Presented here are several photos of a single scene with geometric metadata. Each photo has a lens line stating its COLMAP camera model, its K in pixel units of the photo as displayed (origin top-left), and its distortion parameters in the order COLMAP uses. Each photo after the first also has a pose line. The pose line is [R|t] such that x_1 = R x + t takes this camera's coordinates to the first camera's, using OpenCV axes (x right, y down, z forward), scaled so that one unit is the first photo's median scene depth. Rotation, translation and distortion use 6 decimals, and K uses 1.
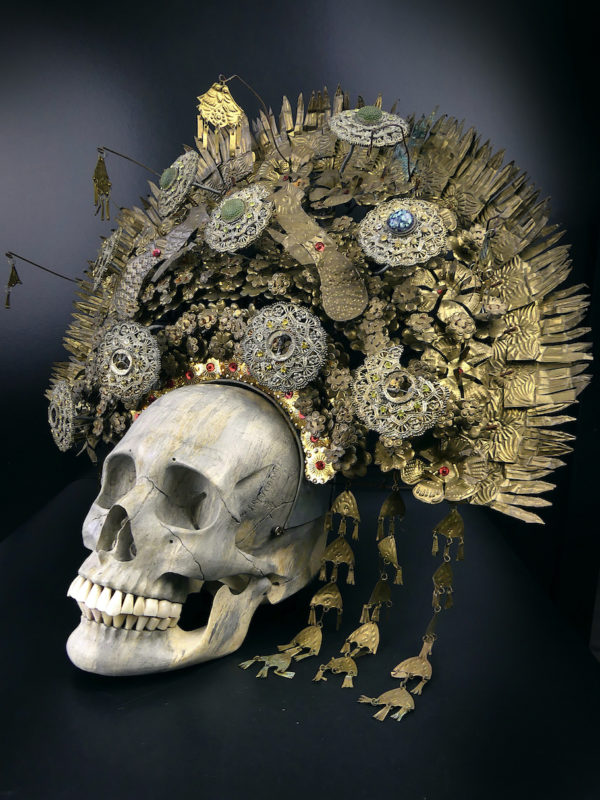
lens RADIAL K [[695.5, 0, 305.9], [0, 695.5, 462.6], [0, 0, 1]] dist [-0.011604, -0.004157]
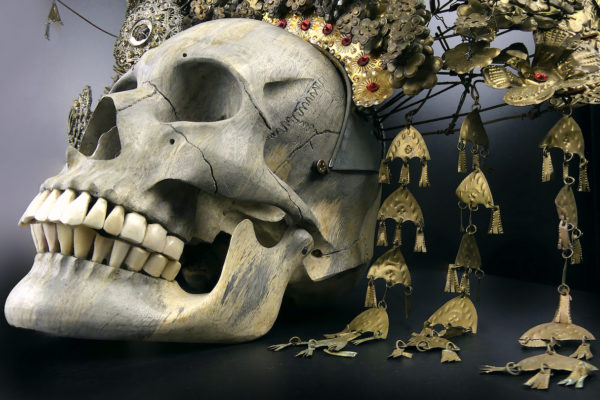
lens RADIAL K [[497.7, 0, 282.3], [0, 497.7, 200.4], [0, 0, 1]] dist [-0.013238, -0.006068]
pose [[0.998274, -0.021583, -0.054619, -0.051102], [0.003420, 0.949810, -0.312810, 0.288640], [0.058629, 0.312083, 0.948244, 0.487854]]
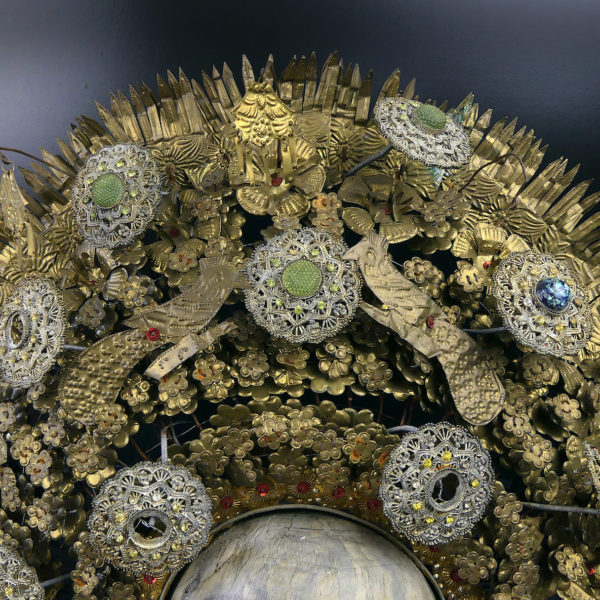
lens RADIAL K [[673.4, 0, 242.8], [0, 673.4, 314.4], [0, 0, 1]] dist [0.009521, -0.046665]
pose [[0.874840, -0.171175, 0.453159, -0.463410], [0.130830, 0.984213, 0.119202, -0.421534], [-0.466410, -0.044996, 0.883424, 0.461773]]
